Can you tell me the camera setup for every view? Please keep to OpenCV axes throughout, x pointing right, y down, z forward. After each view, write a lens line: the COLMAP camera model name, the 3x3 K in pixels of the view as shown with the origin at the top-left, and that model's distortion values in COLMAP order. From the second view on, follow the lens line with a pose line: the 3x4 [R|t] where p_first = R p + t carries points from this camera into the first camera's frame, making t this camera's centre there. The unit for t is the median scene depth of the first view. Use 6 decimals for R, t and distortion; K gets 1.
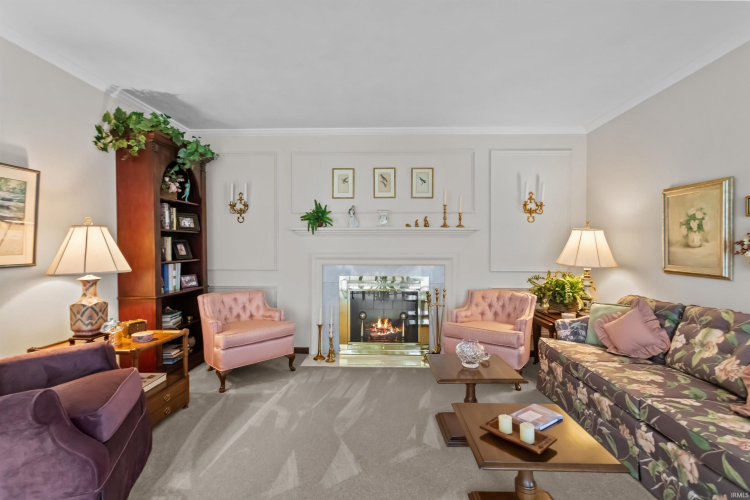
lens RADIAL K [[354.6, 0, 378.6], [0, 354.6, 250.3], [0, 0, 1]] dist [0.003684, 0.001501]
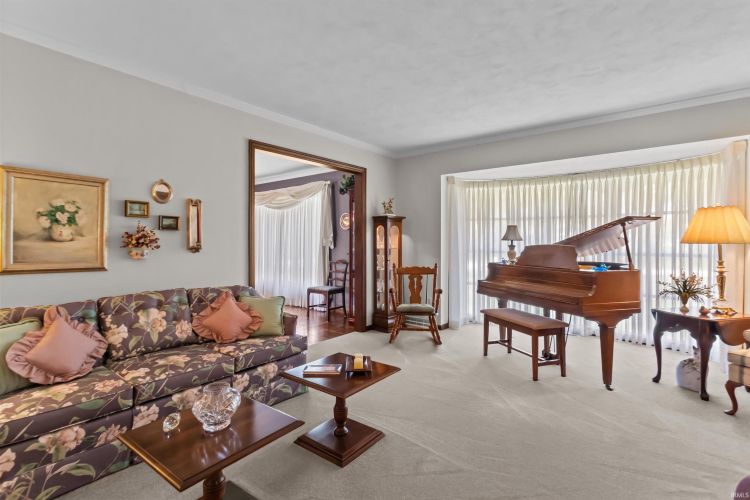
lens RADIAL K [[354.6, 0, 376.2], [0, 354.6, 246.4], [0, 0, 1]] dist [0.003684, 0.001501]
pose [[-0.800842, -0.006527, 0.598840, -0.257764], [0.004159, 0.999856, 0.016460, -0.005439], [-0.598861, 0.015673, -0.800699, 0.967480]]
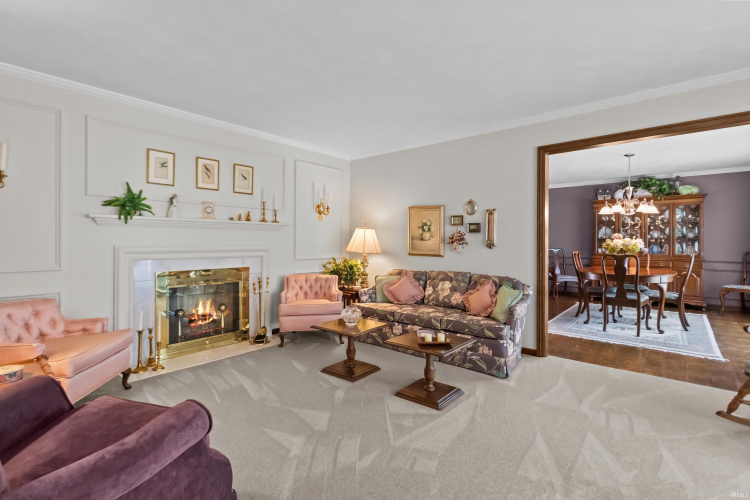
lens RADIAL K [[354.6, 0, 371.5], [0, 354.6, 242.9], [0, 0, 1]] dist [0.003684, 0.001501]
pose [[0.633008, -0.004531, 0.774132, -0.560090], [0.003841, 0.999989, 0.002712, -0.001067], [-0.774136, 0.001256, 0.633018, 0.037265]]
